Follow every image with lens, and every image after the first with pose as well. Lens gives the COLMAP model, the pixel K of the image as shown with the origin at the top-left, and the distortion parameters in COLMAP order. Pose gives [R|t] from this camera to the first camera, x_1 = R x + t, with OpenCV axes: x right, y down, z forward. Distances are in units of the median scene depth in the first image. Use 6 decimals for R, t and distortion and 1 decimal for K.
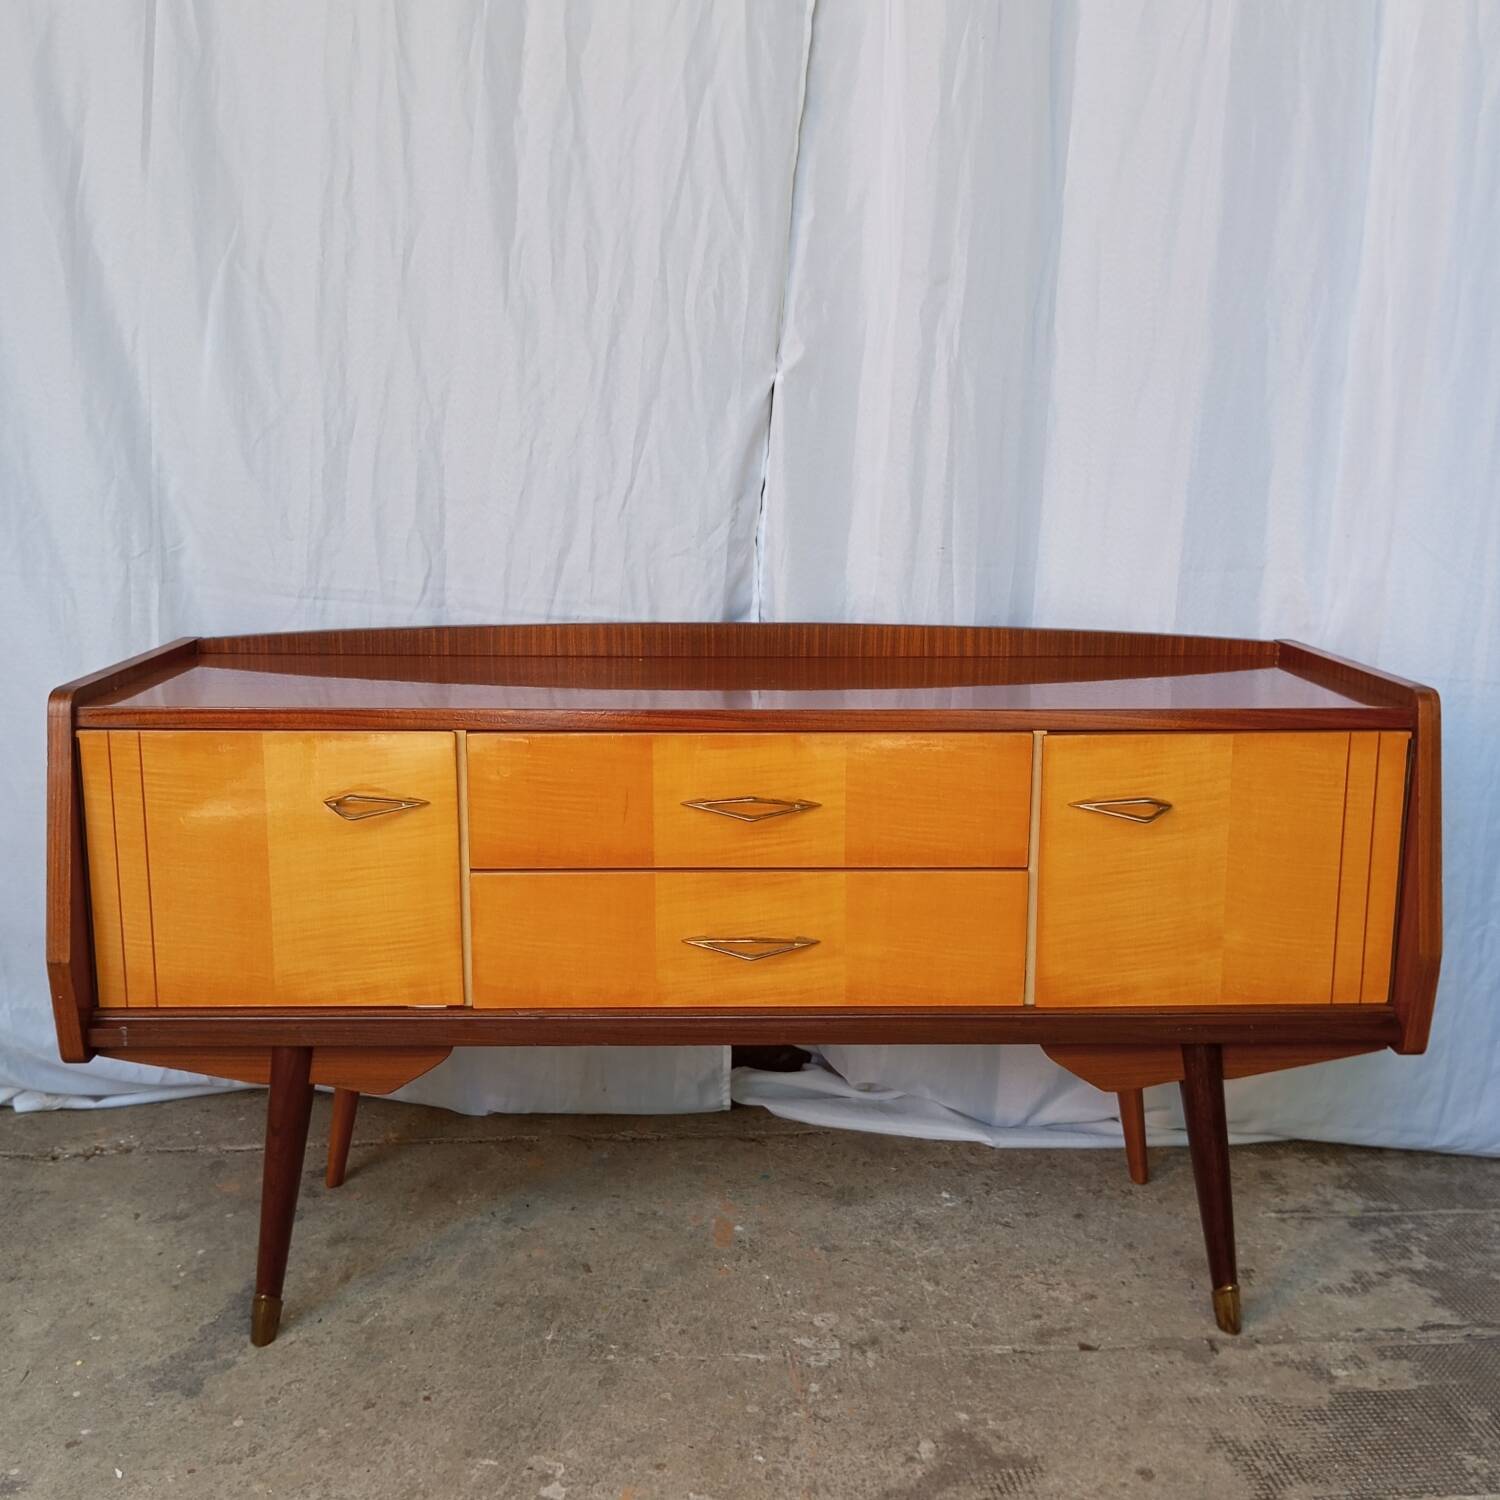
lens RADIAL K [[1661.4, 0, 748.0], [0, 1661.4, 744.3], [0, 0, 1]] dist [0.016176, 0.000000]
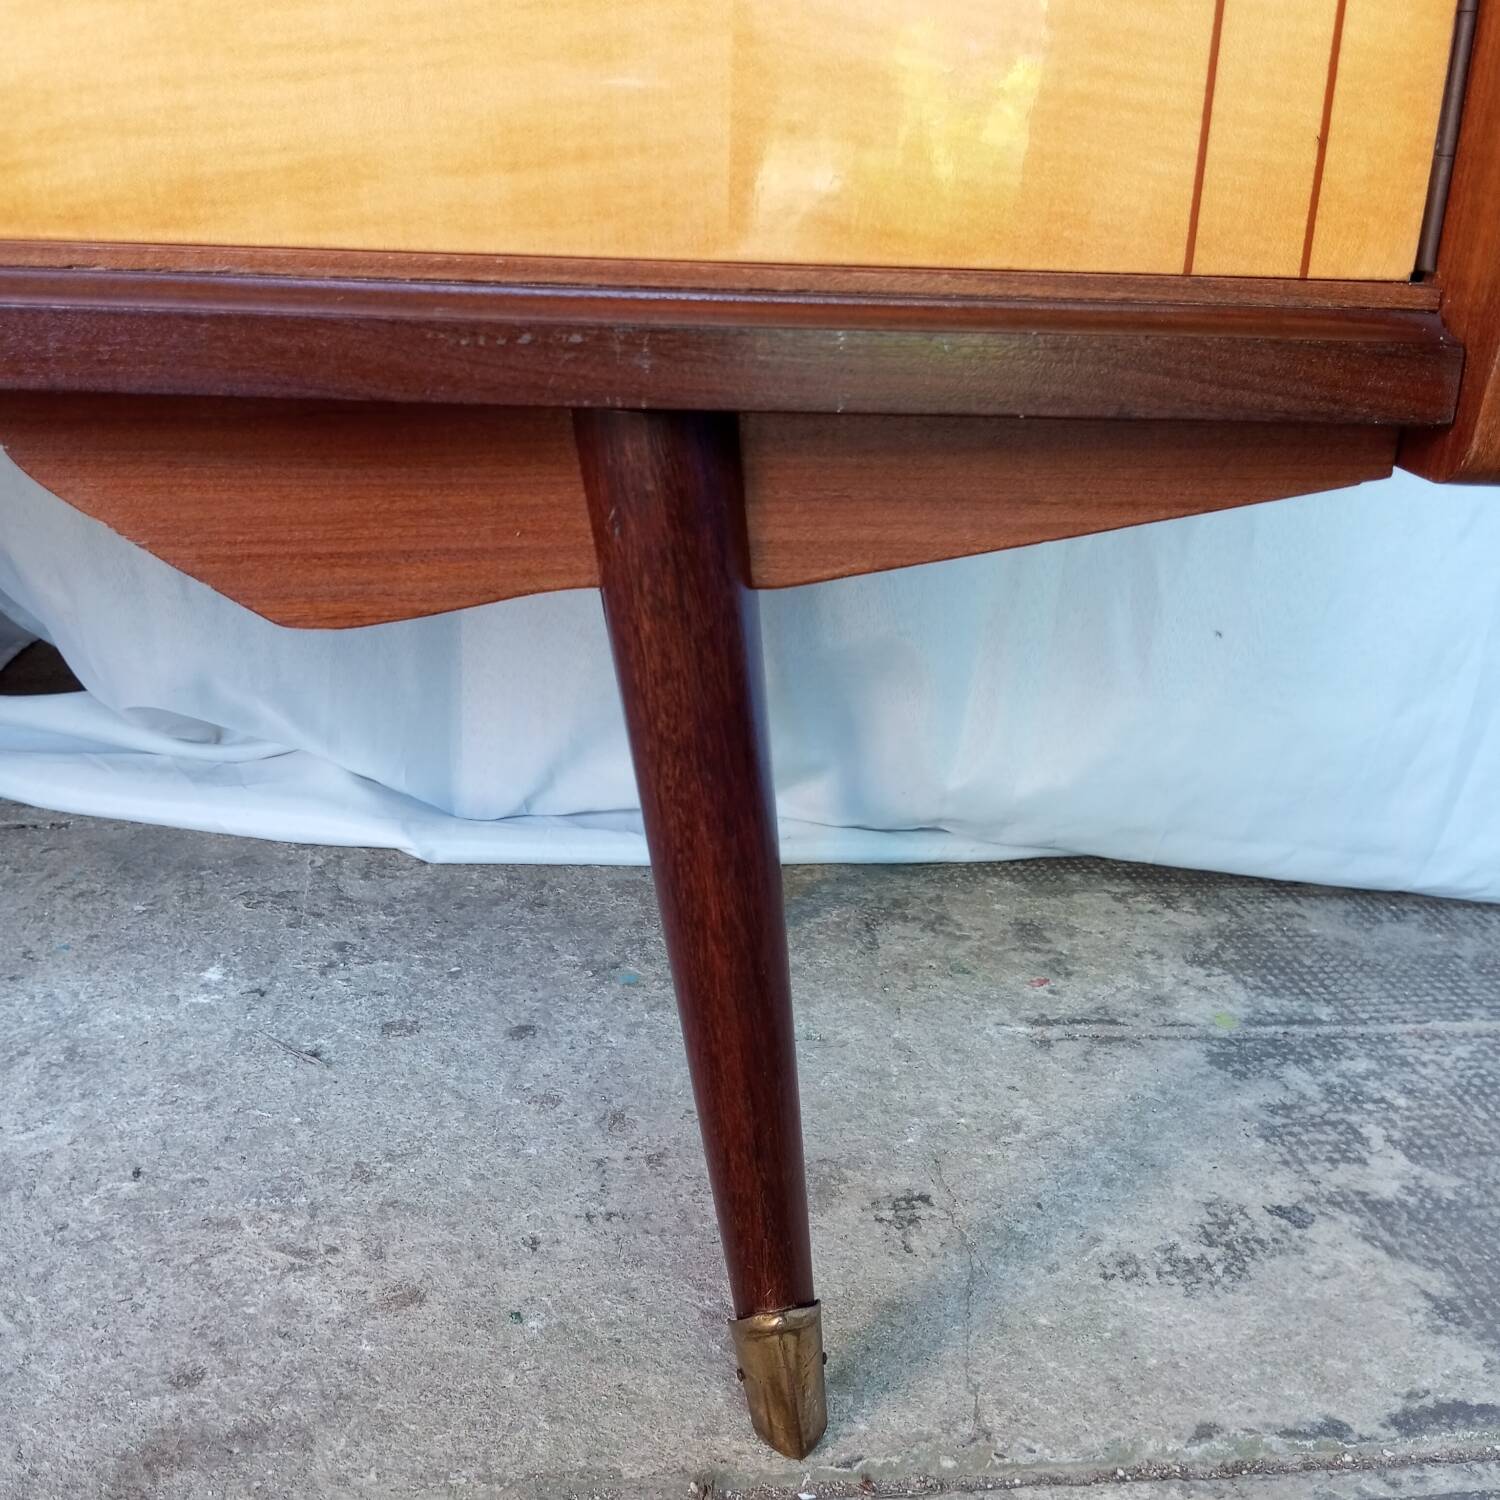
lens RADIAL K [[1661.4, 0, 751.7], [0, 1661.4, 765.8], [0, 0, 1]] dist [0.016176, 0.000000]
pose [[0.998429, 0.018451, 0.052910, 0.241766], [-0.027168, 0.985223, 0.169110, 0.164045], [-0.049008, -0.170282, 0.984176, 0.660640]]
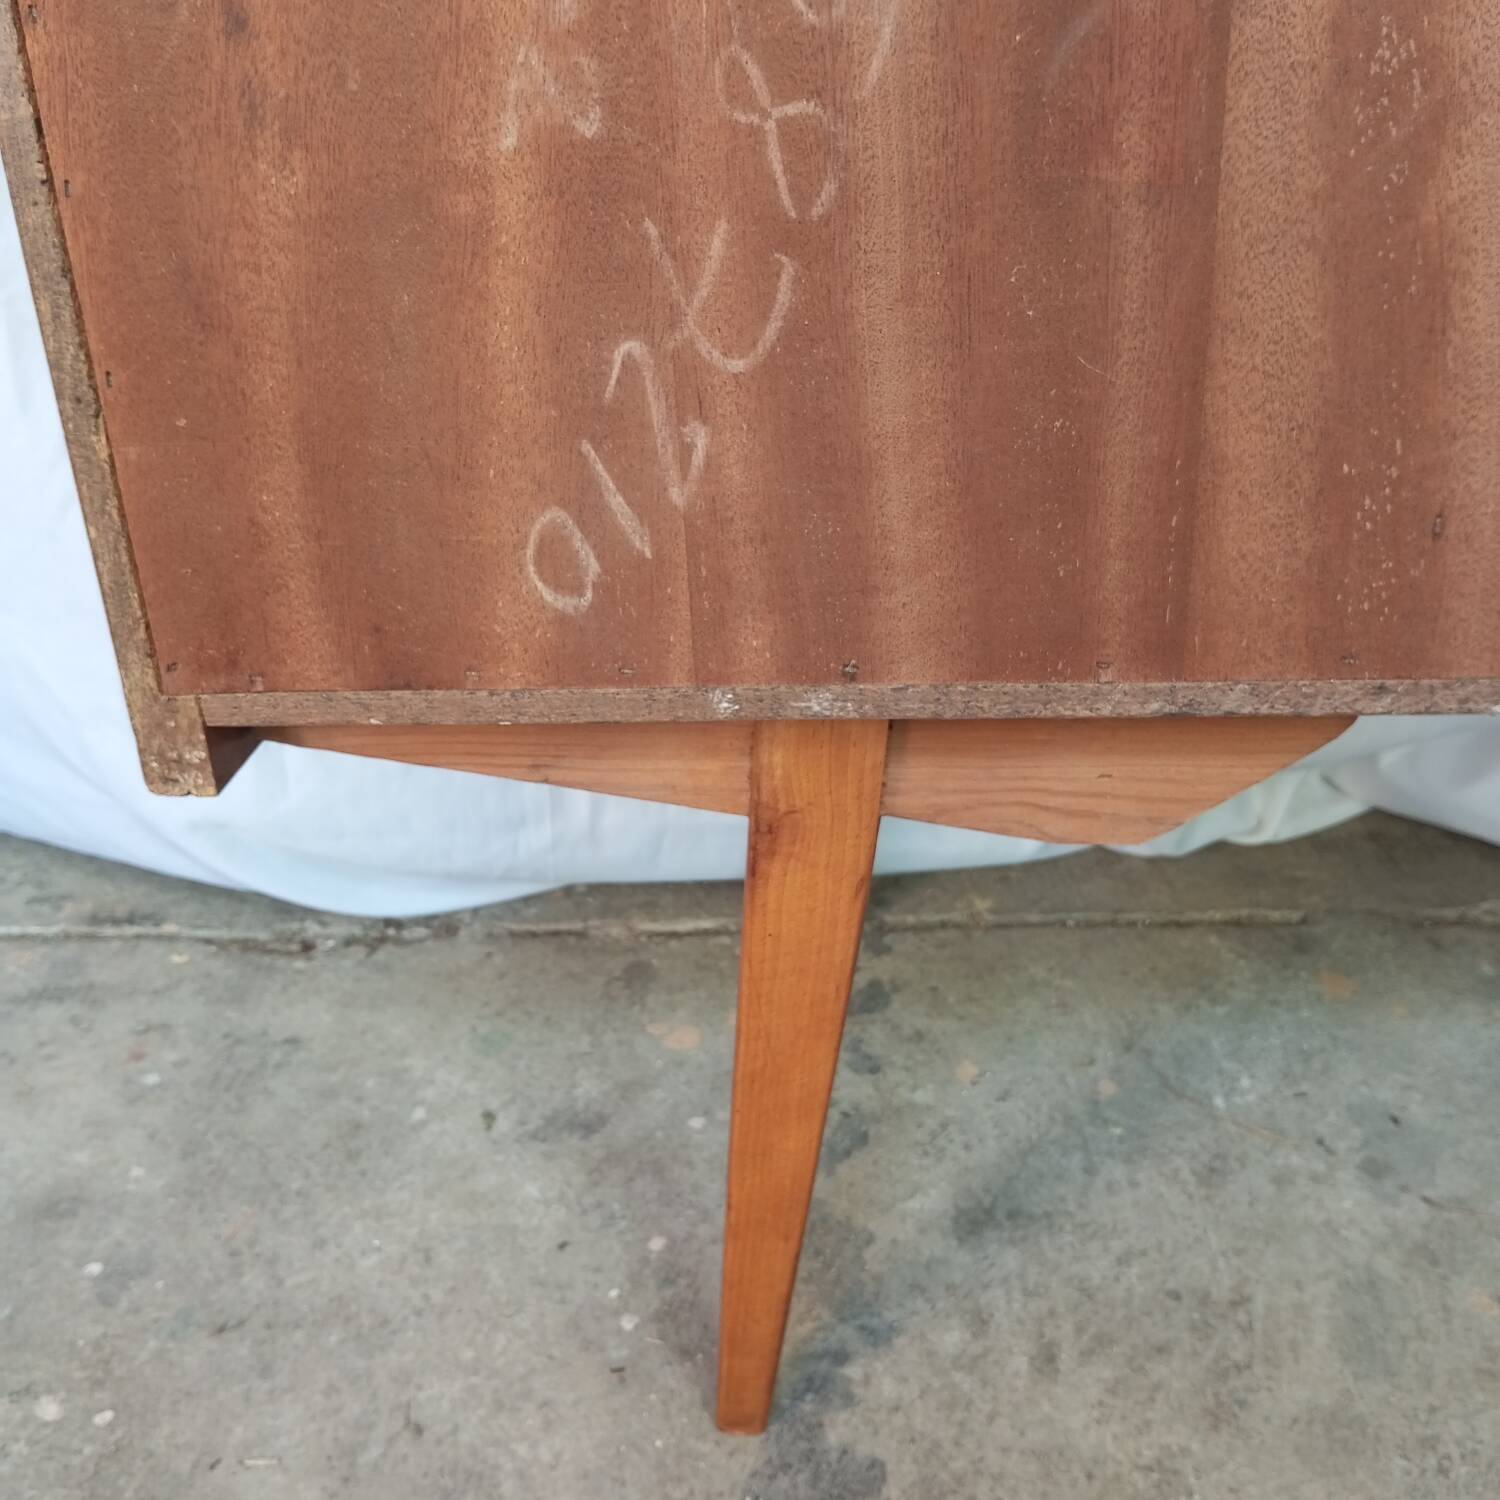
lens RADIAL K [[1661.4, 0, 753.9], [0, 1661.4, 768.8], [0, 0, 1]] dist [0.016176, 0.000000]
pose [[0.990132, 0.003844, -0.140085, -0.247692], [0.033811, 0.963541, 0.265415, 0.082735], [0.135997, -0.267532, 0.953903, 0.643182]]
